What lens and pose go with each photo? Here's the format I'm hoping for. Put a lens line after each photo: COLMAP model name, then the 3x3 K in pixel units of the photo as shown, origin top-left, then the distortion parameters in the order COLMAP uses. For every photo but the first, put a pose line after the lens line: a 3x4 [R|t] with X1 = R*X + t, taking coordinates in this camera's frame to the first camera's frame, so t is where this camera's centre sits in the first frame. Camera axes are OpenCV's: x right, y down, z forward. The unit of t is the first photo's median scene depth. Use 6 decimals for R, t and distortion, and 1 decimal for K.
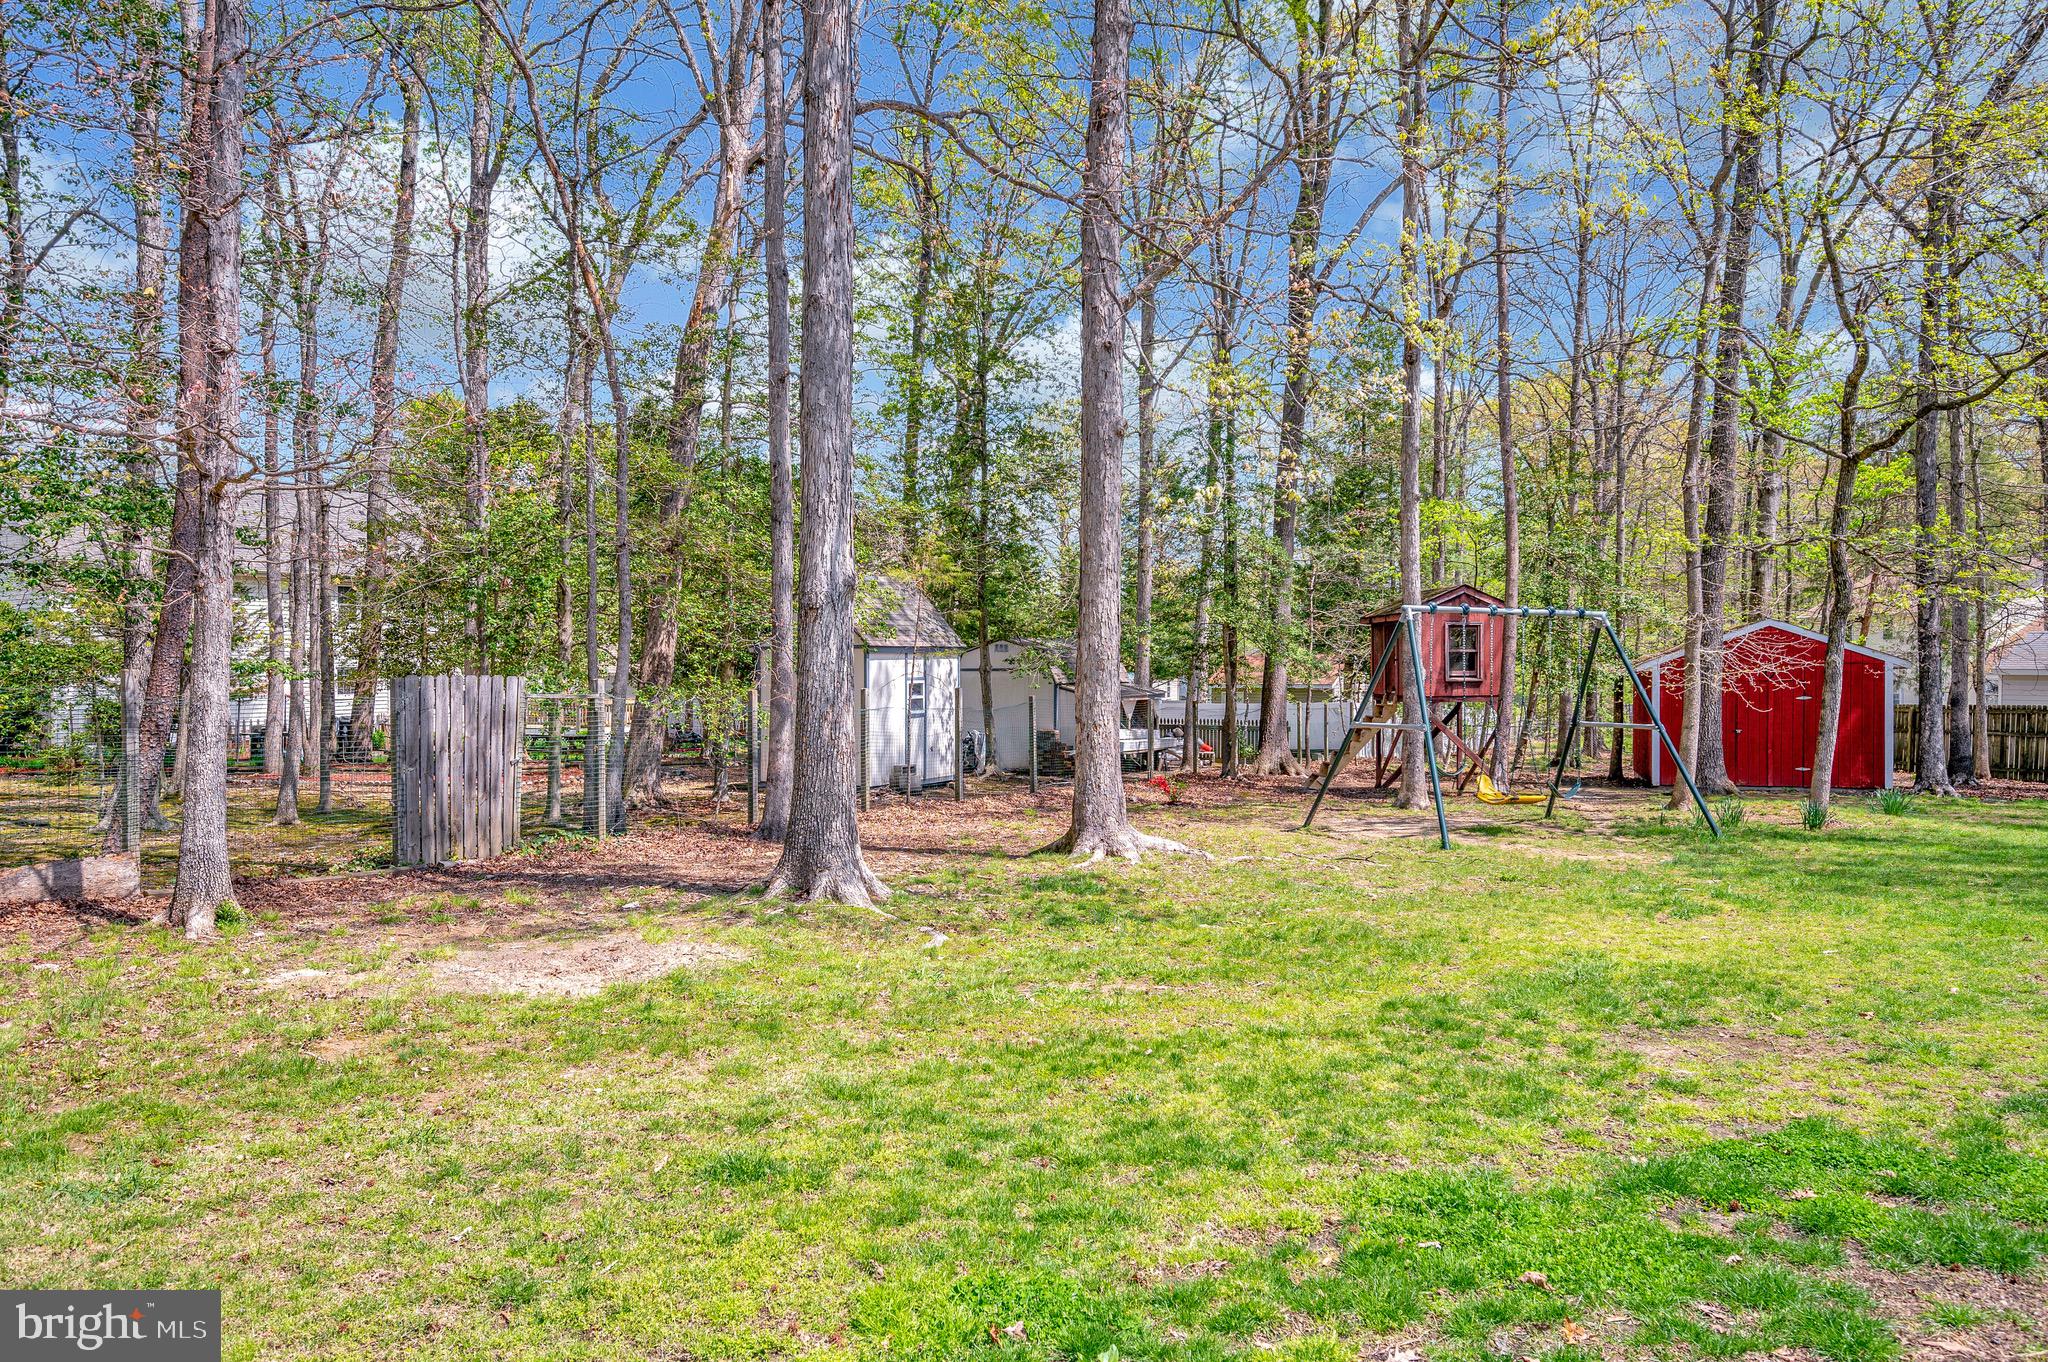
lens RADIAL K [[1304.6, 0, 1023.1], [0, 1304.6, 661.5], [0, 0, 1]] dist [-0.135550, 0.000570]
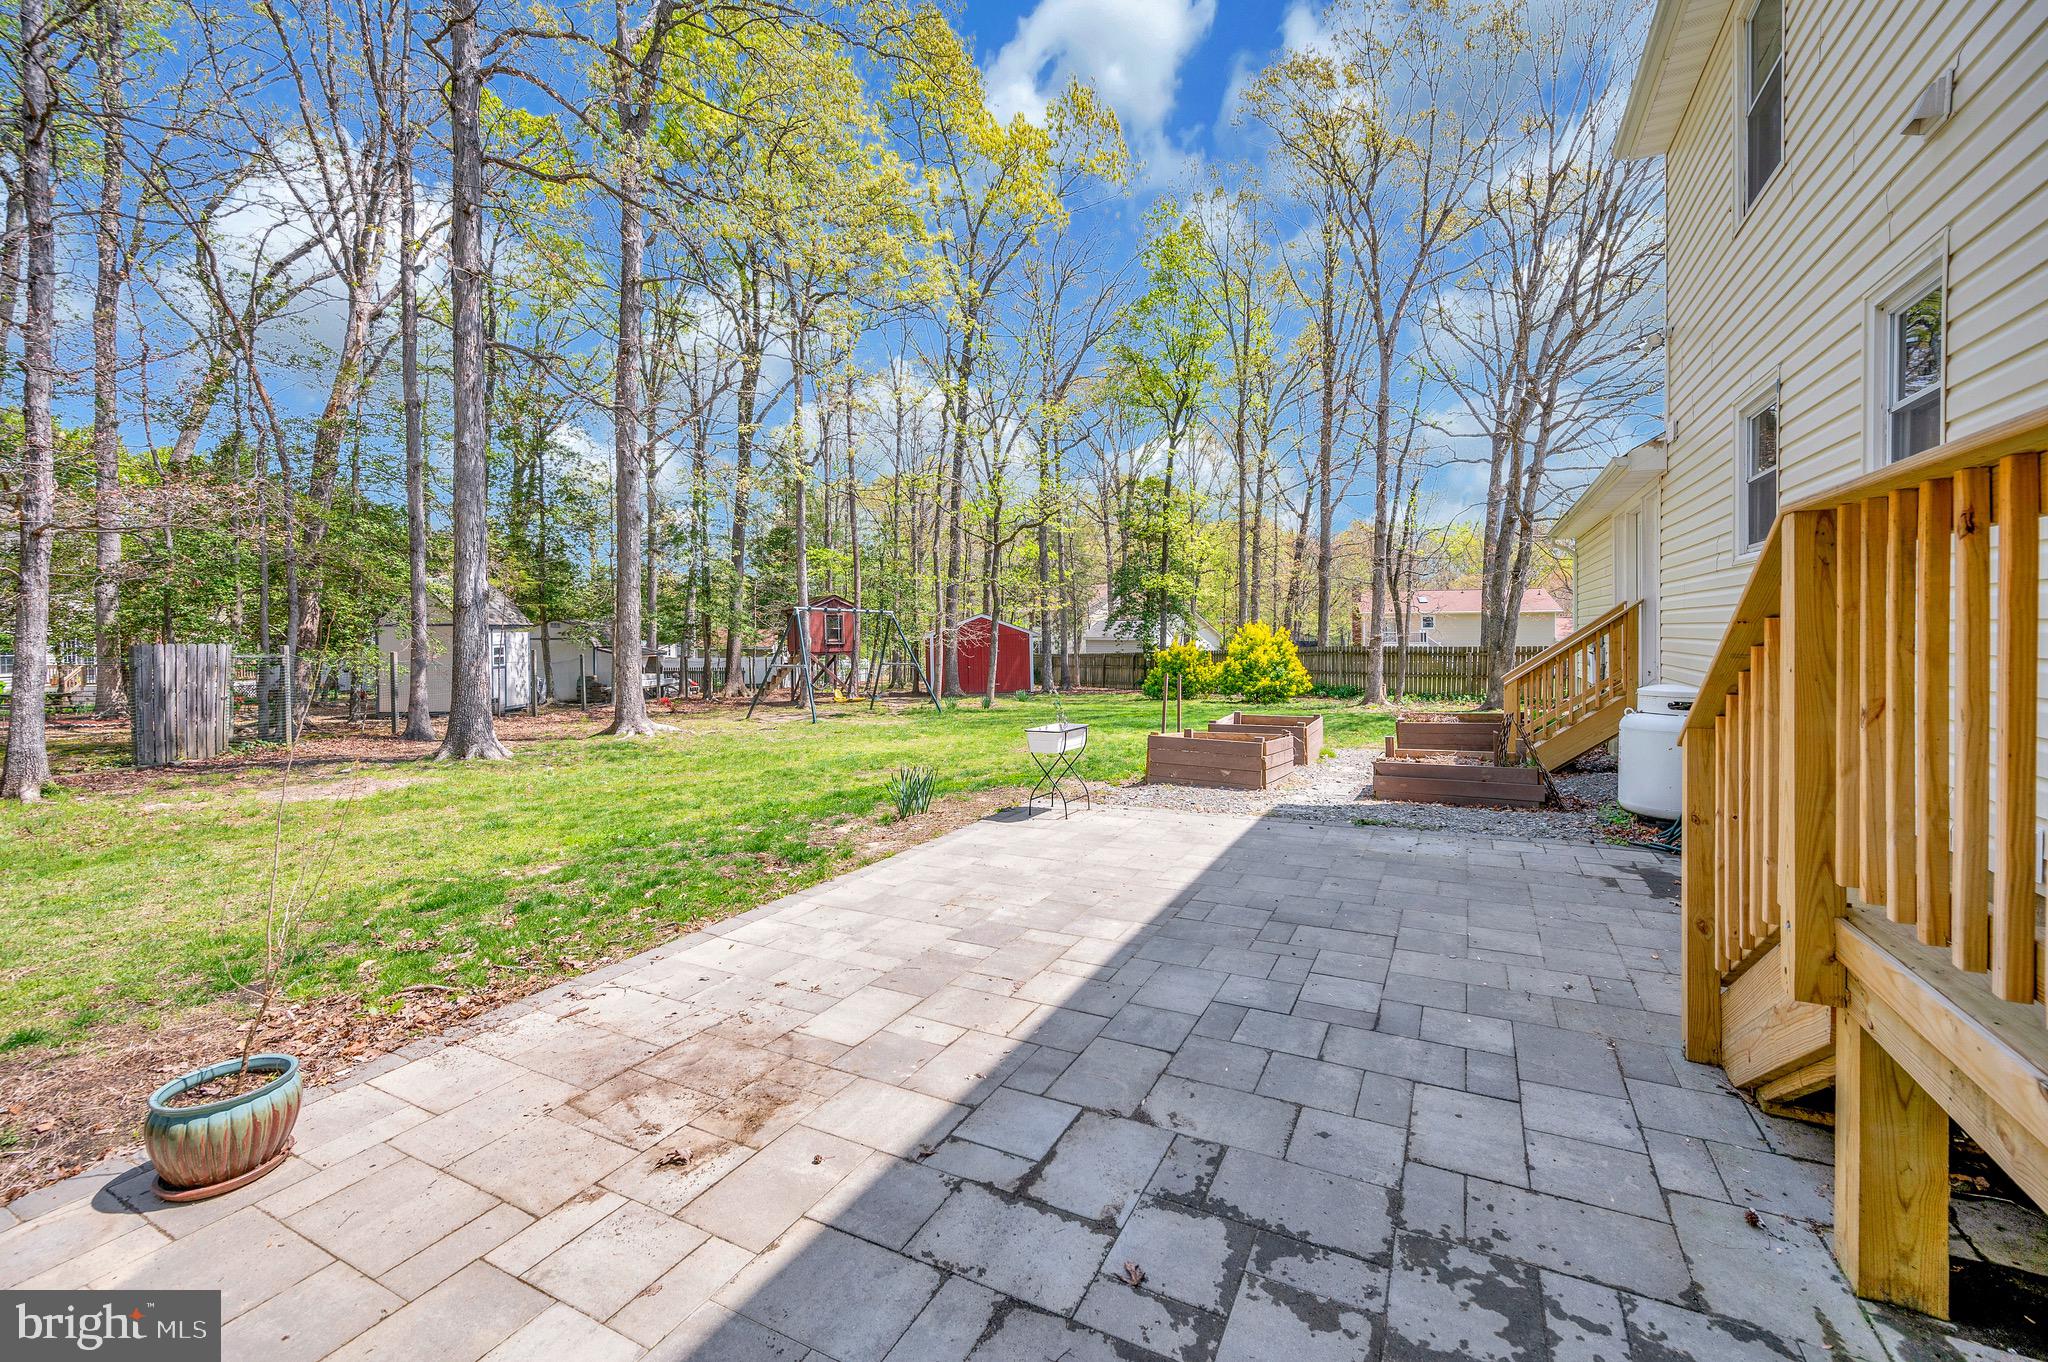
lens RADIAL K [[787.5, 0, 1031.4], [0, 787.5, 667.5], [0, 0, 1]] dist [-0.000983, 0.000049]
pose [[0.856911, -0.021489, 0.515016, -0.022201], [-0.000780, 0.999075, 0.042985, -0.001260], [-0.515463, -0.037236, 0.856102, -0.211208]]
